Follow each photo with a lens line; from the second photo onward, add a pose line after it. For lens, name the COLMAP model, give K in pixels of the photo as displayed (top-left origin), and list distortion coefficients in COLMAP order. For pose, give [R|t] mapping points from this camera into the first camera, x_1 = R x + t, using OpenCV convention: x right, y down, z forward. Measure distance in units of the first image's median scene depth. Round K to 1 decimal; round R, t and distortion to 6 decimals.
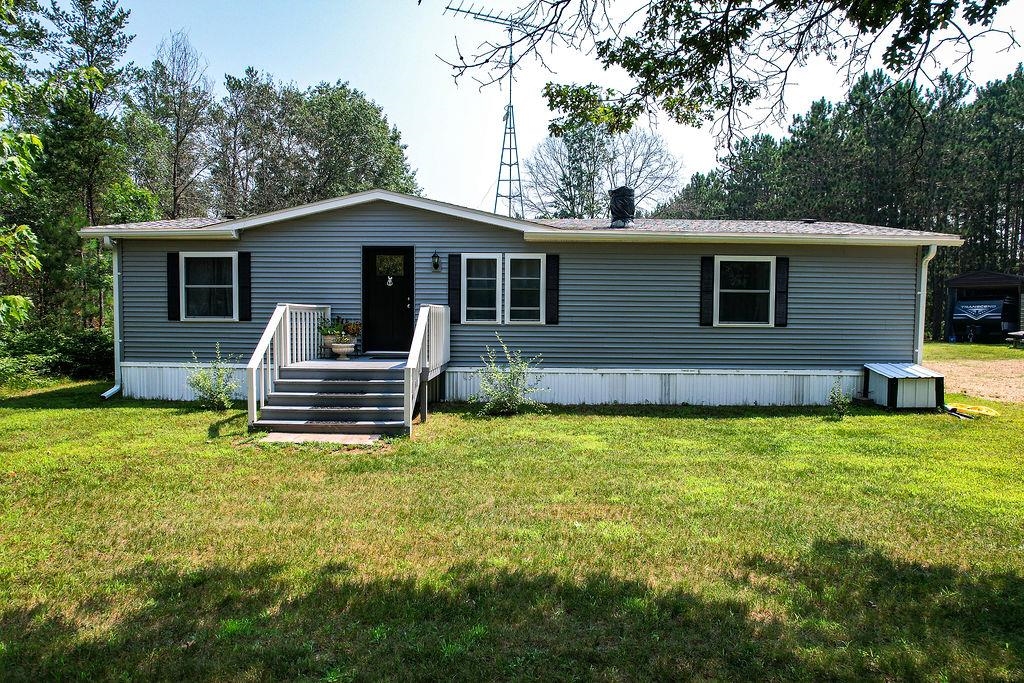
lens RADIAL K [[653.5, 0, 515.7], [0, 653.5, 344.9], [0, 0, 1]] dist [-0.076533, 0.065585]
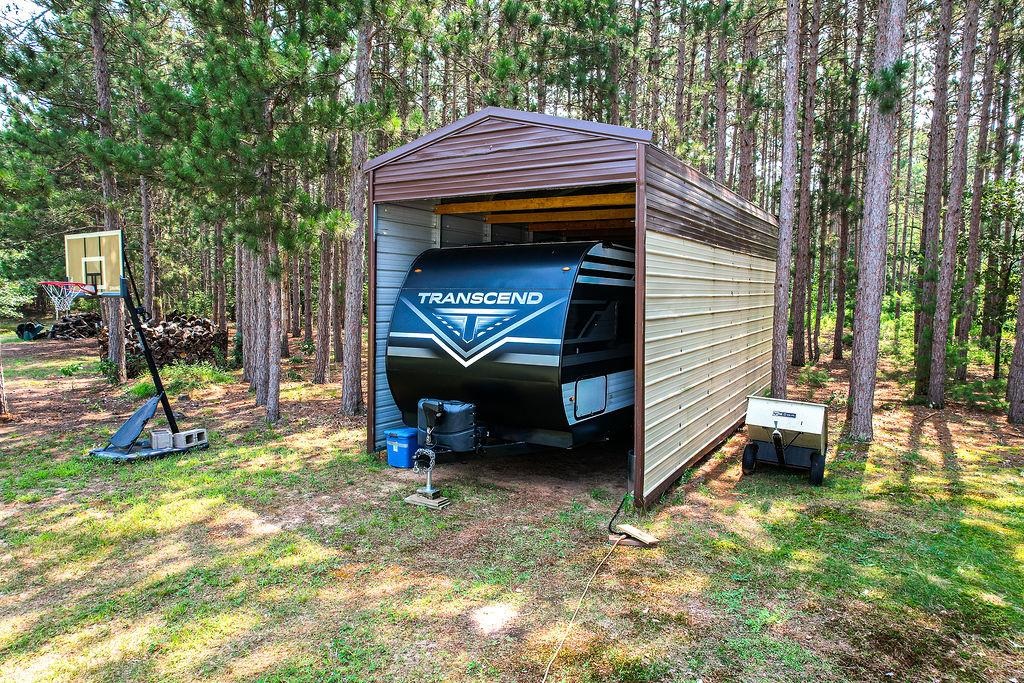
lens RADIAL K [[653.5, 0, 515.7], [0, 653.5, 344.9], [0, 0, 1]] dist [-0.076533, 0.065585]
pose [[0.919962, -0.037946, 0.390166, 1.958067], [0.017256, 0.998259, 0.056400, -0.169515], [-0.391627, -0.045153, 0.919016, 2.417456]]
